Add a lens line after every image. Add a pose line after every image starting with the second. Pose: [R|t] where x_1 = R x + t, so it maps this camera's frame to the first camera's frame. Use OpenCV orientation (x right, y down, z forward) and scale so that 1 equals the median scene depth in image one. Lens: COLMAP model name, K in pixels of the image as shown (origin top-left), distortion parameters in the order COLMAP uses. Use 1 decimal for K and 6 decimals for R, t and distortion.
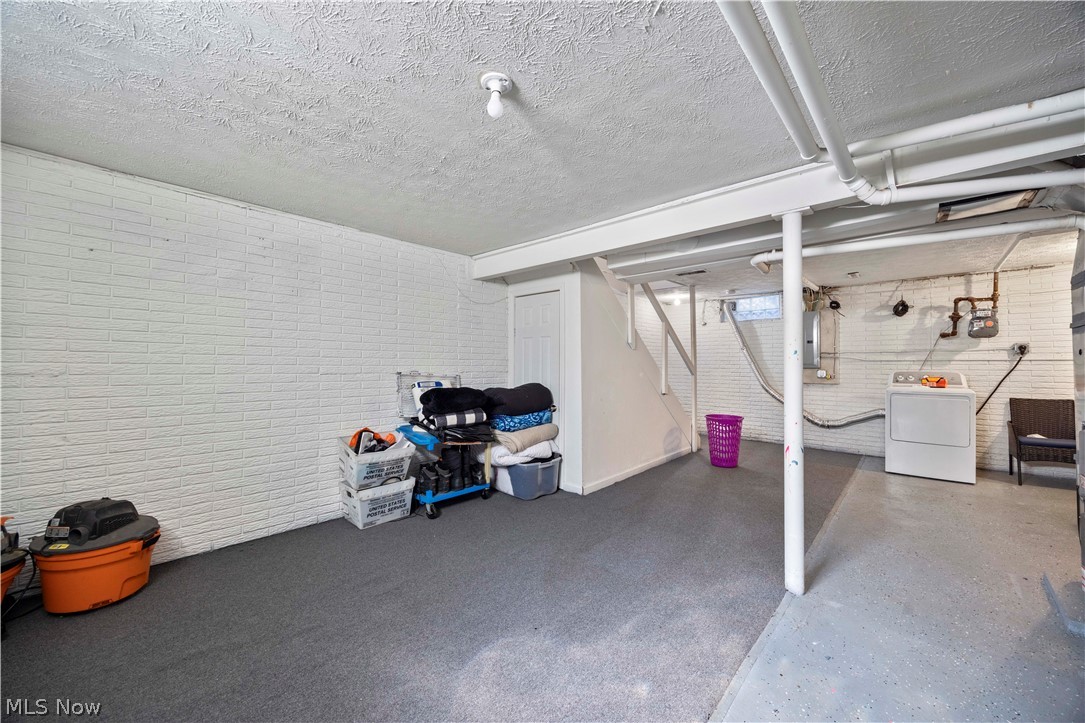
lens RADIAL K [[410.9, 0, 543.4], [0, 410.9, 362.6], [0, 0, 1]] dist [0.000073, 0.000043]
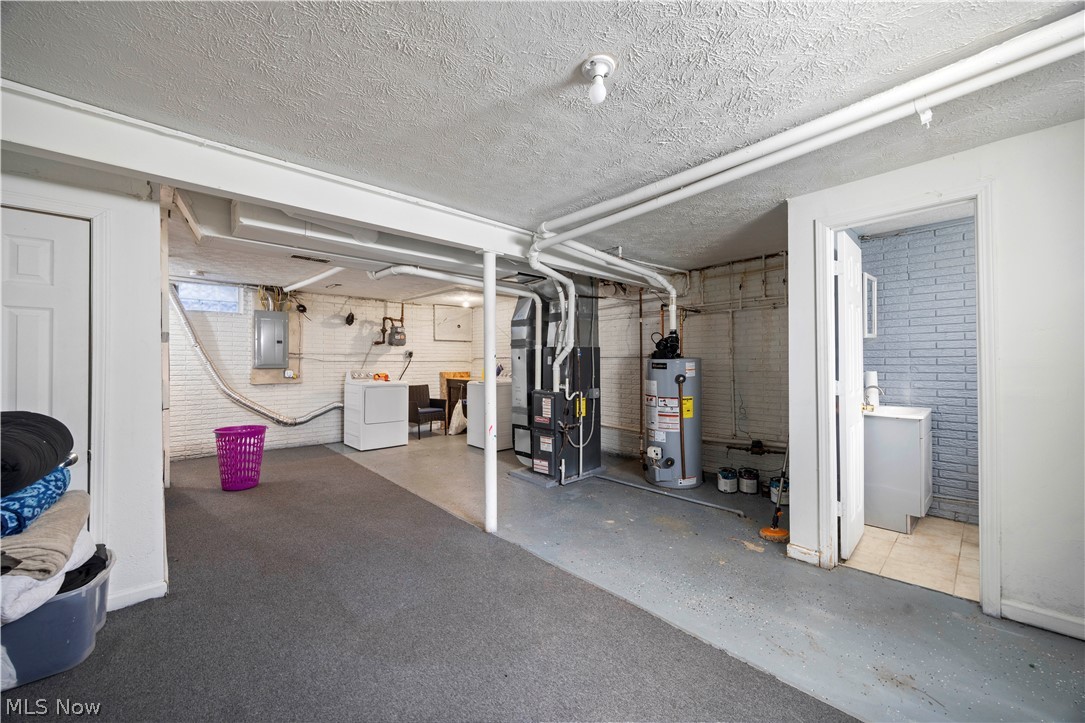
lens RADIAL K [[410.9, 0, 542.4], [0, 410.9, 360.4], [0, 0, 1]] dist [0.000073, 0.000043]
pose [[0.080453, 0.005274, 0.996744, -0.333199], [-0.001128, 0.999986, -0.005200, -0.001704], [-0.996758, -0.000706, 0.080458, 0.329145]]
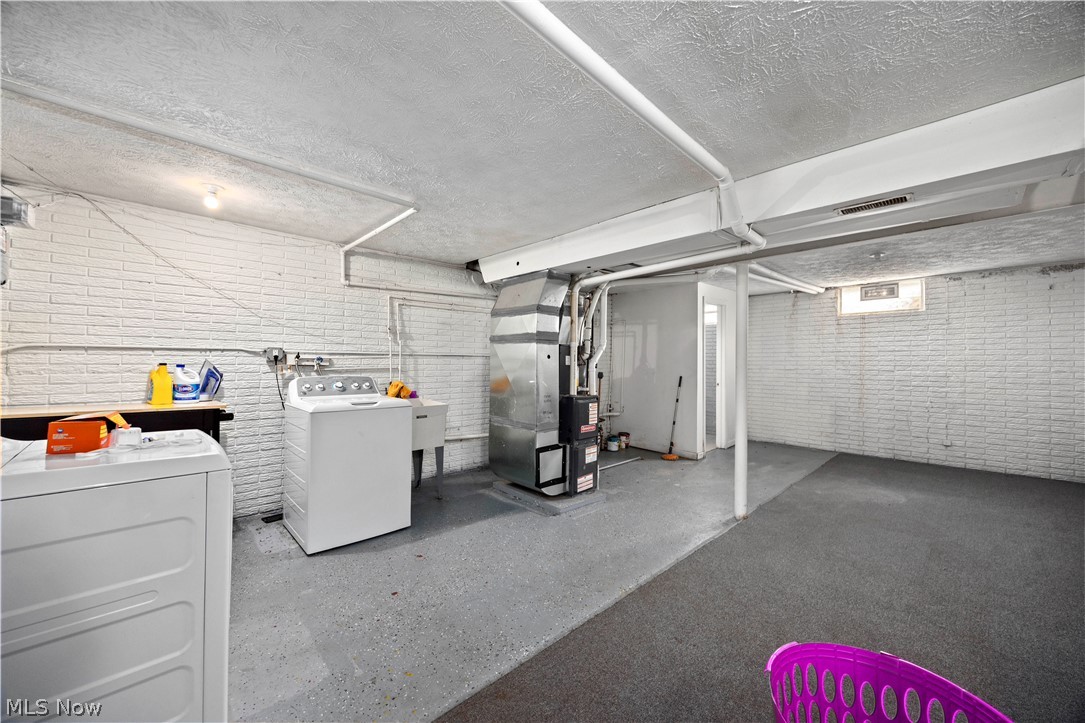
lens RADIAL K [[410.9, 0, 541.5], [0, 410.9, 360.0], [0, 0, 1]] dist [0.000073, 0.000043]
pose [[-0.997264, -0.003203, 0.073846, 0.550725], [-0.003497, 0.999986, -0.003852, -0.003565], [-0.073833, -0.004100, -0.997262, 1.152061]]
